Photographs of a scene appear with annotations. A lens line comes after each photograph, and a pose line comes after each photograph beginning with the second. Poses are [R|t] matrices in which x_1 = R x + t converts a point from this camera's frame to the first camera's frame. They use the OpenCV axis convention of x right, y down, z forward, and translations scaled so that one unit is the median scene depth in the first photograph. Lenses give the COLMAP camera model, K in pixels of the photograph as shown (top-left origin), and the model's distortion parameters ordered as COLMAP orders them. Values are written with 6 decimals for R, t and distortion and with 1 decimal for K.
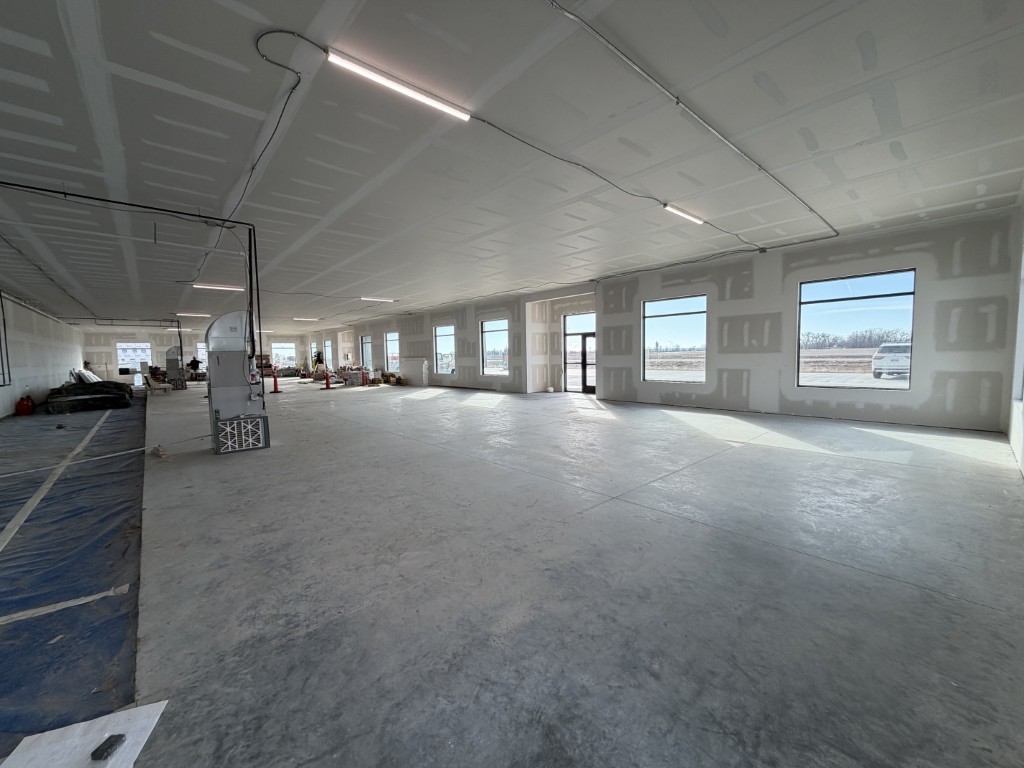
lens RADIAL K [[415.1, 0, 519.2], [0, 415.1, 383.1], [0, 0, 1]] dist [-0.000635, 0.000635]
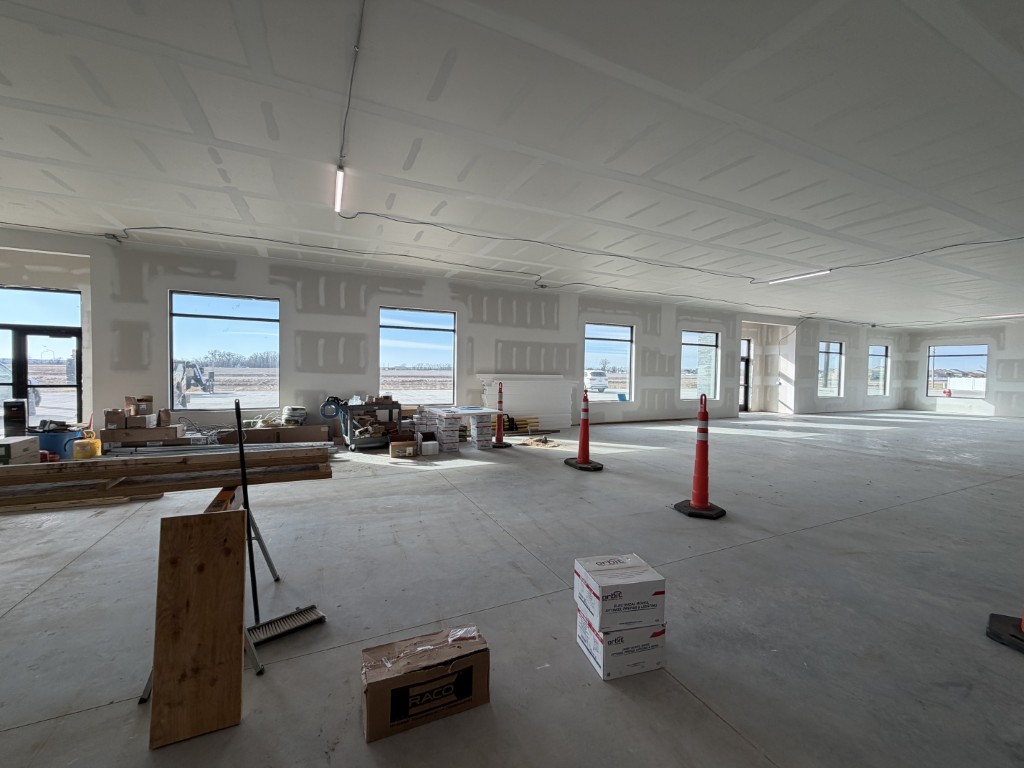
lens RADIAL K [[415.1, 0, 506.9], [0, 415.1, 391.5], [0, 0, 1]] dist [-0.000635, 0.000635]
pose [[0.291607, -0.024198, 0.956232, -0.987532], [0.045656, 0.998893, 0.011354, -0.064839], [-0.955448, 0.040347, 0.292389, 1.185002]]
